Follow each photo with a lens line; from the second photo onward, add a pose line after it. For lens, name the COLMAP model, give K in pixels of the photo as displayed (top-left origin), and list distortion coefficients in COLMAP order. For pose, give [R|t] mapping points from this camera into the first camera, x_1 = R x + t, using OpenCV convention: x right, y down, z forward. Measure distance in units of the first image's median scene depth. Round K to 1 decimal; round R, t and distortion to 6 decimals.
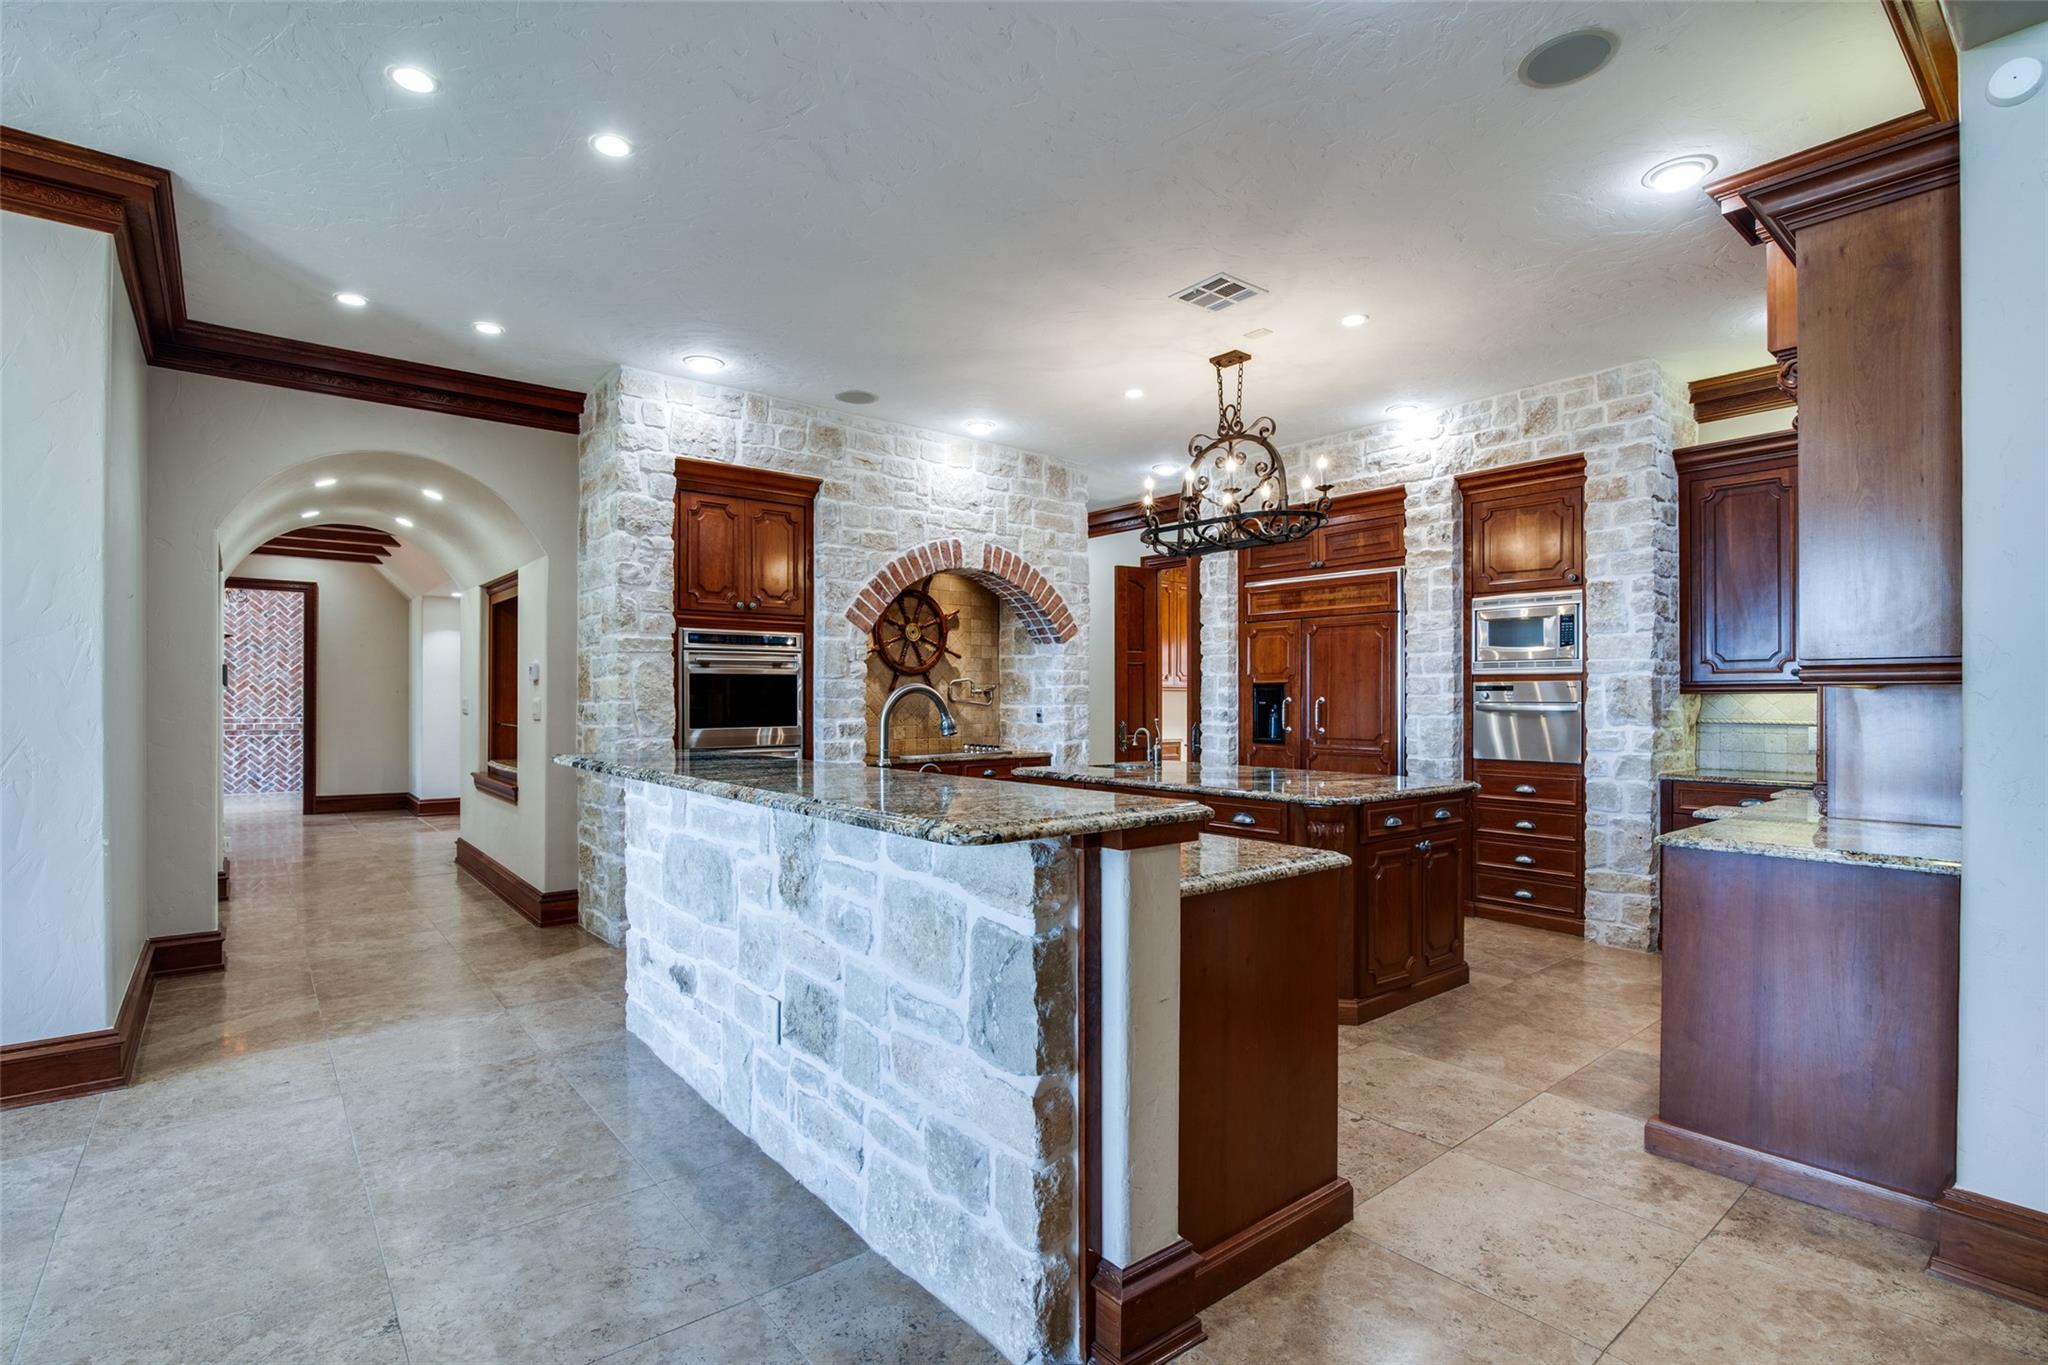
lens RADIAL K [[965.5, 0, 1022.3], [0, 965.5, 701.3], [0, 0, 1]] dist [-0.021030, 0.000256]
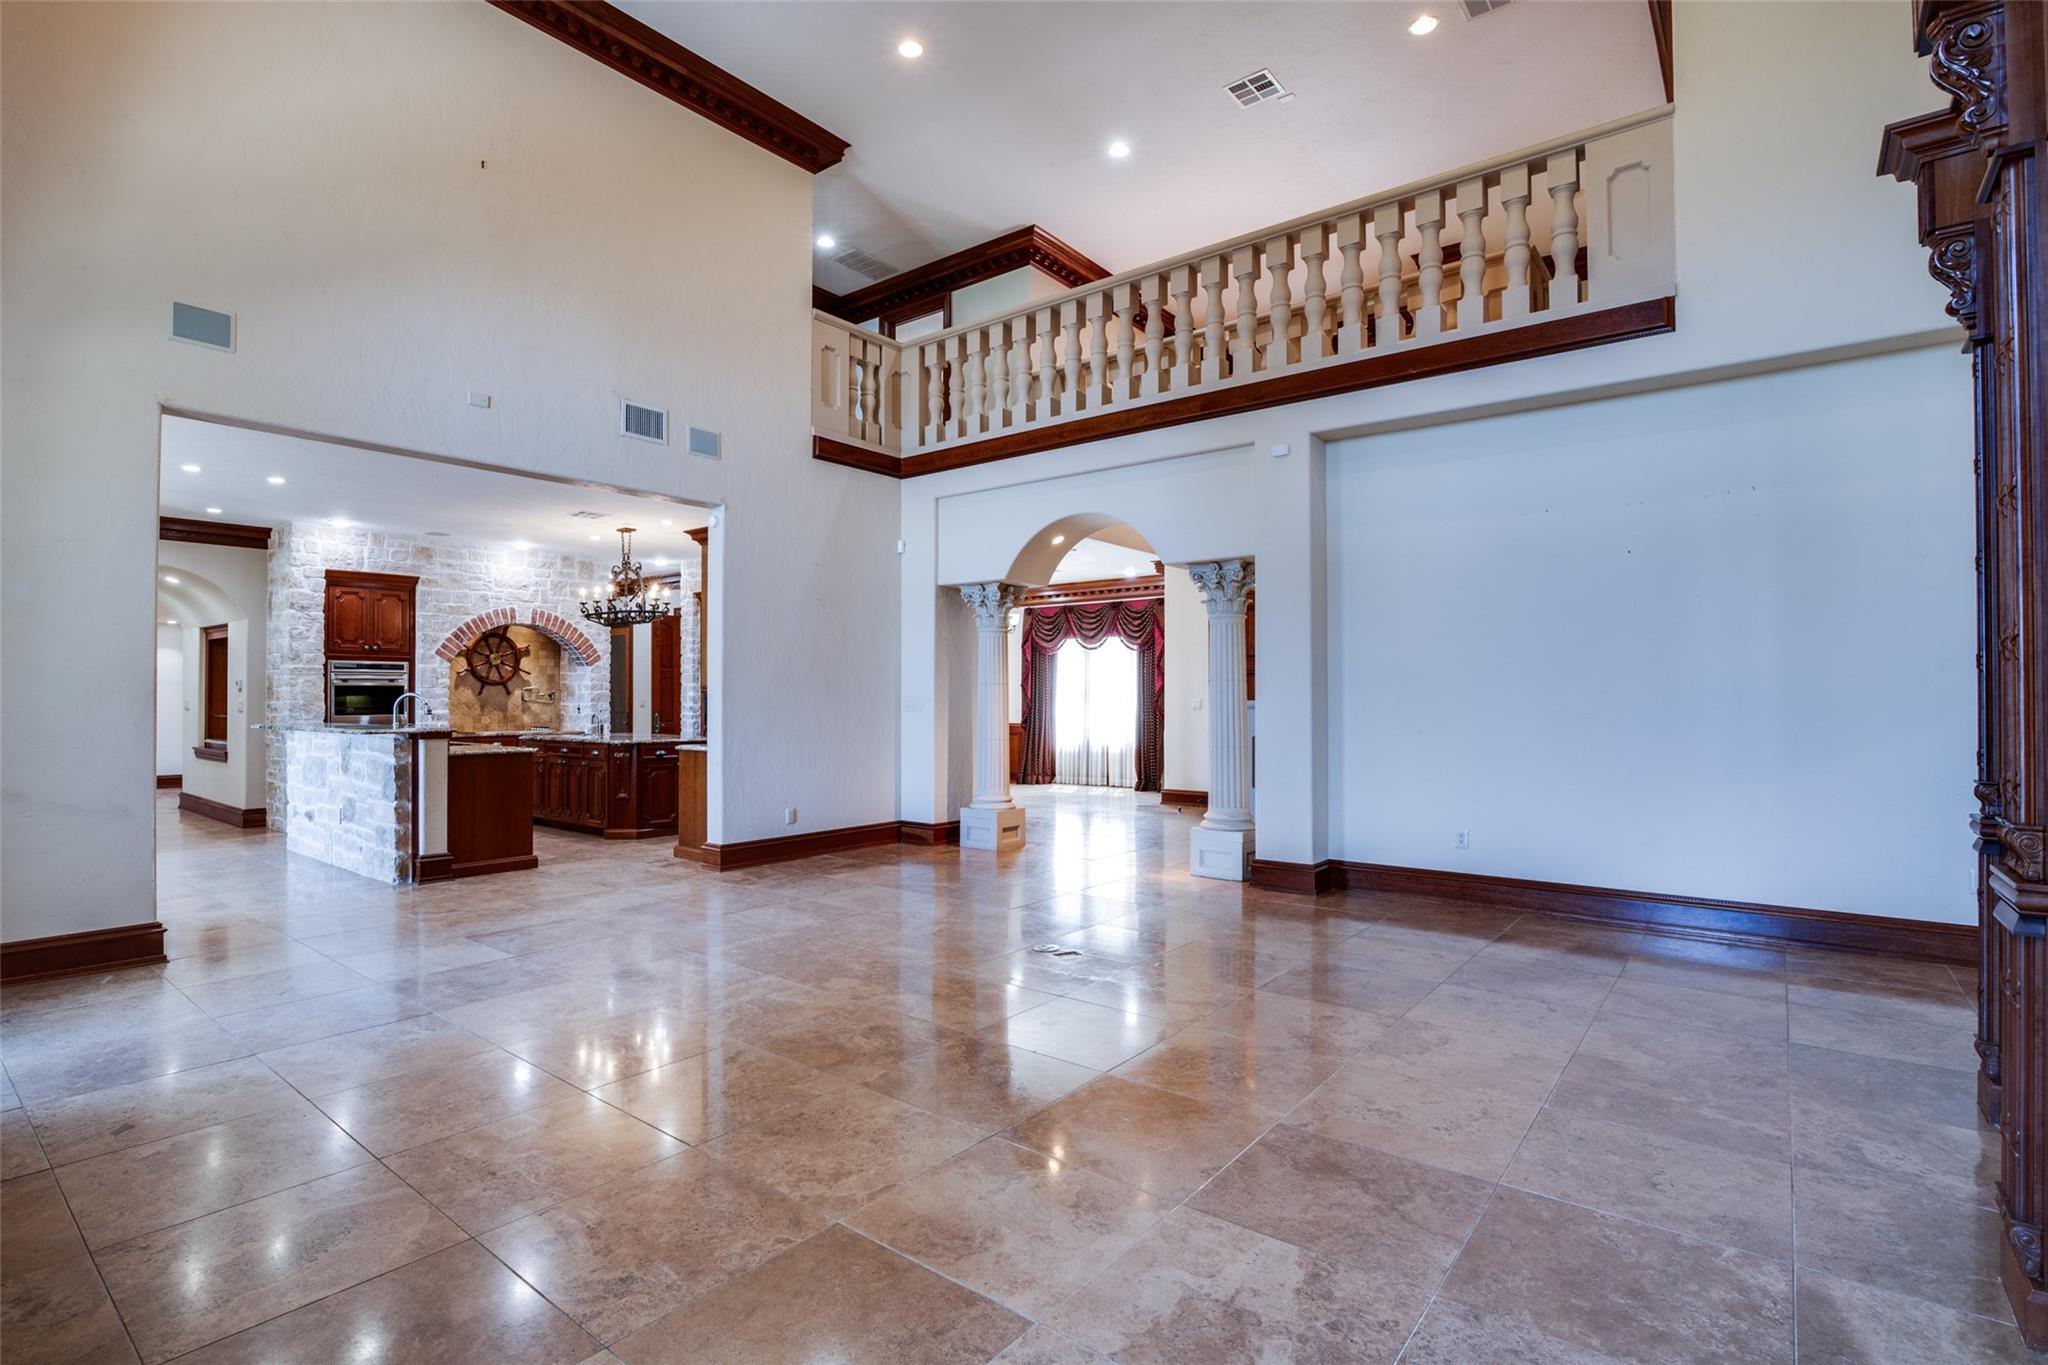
lens RADIAL K [[966.9, 0, 985.5], [0, 966.9, 692.4], [0, 0, 1]] dist [-0.017619, 0.000348]
pose [[0.980462, -0.000681, 0.196707, 0.494953], [0.002655, 0.999949, -0.009775, 0.005047], [-0.196691, 0.010106, 0.980414, -1.001099]]
